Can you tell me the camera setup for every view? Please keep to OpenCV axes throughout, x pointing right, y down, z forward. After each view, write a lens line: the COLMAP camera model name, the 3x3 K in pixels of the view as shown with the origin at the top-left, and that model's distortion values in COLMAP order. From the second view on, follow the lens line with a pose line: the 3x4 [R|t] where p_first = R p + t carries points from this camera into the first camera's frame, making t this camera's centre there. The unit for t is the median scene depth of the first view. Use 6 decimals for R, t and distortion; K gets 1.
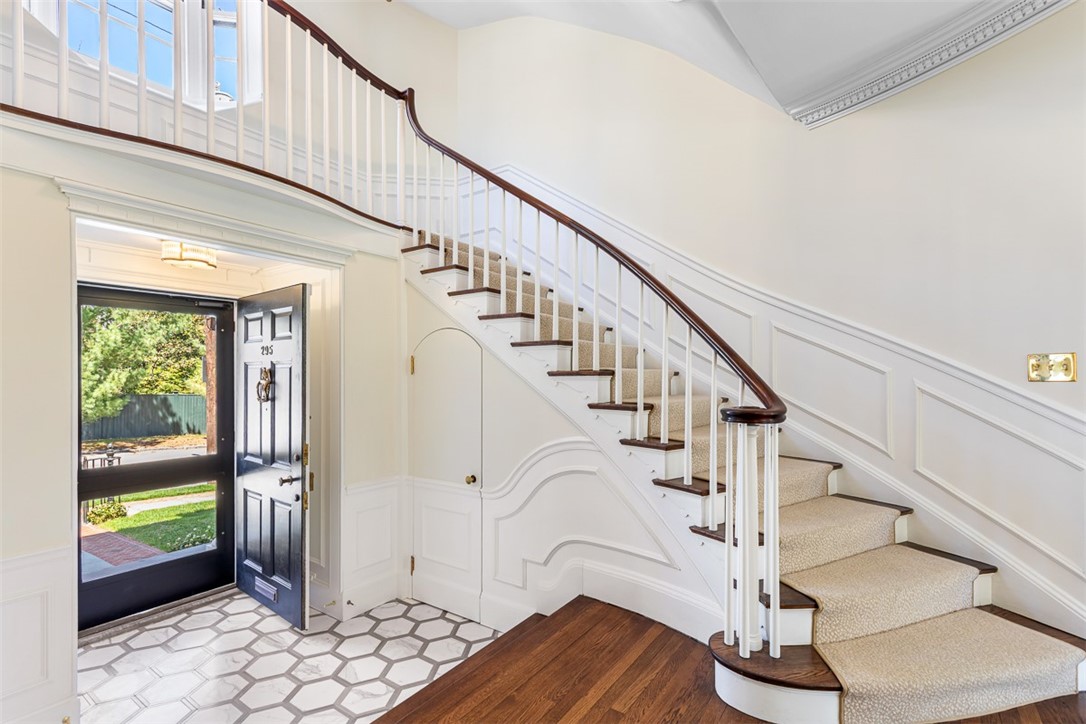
lens RADIAL K [[486.3, 0, 542.7], [0, 486.3, 372.4], [0, 0, 1]] dist [0.002407, 0.000486]
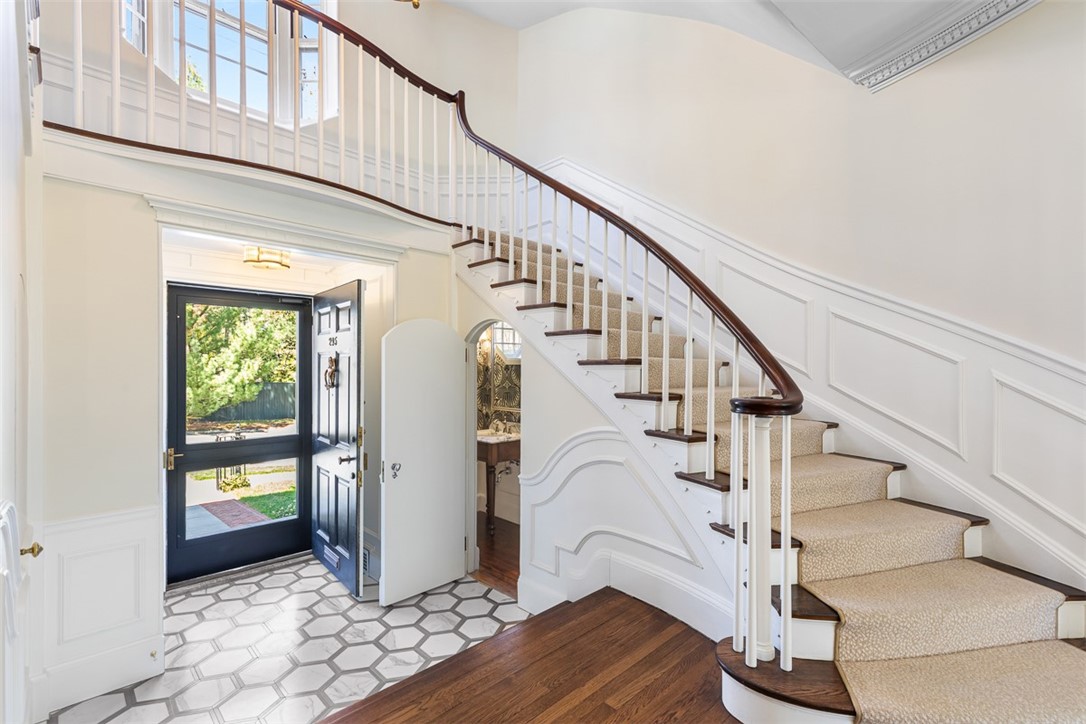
lens RADIAL K [[476.9, 0, 544.0], [0, 476.9, 366.6], [0, 0, 1]] dist [0.002790, 0.000152]
pose [[0.984531, 0.004249, -0.175162, 0.111743], [-0.003445, 0.999982, 0.004893, 0.006032], [0.175179, -0.004214, 0.984528, 0.021487]]
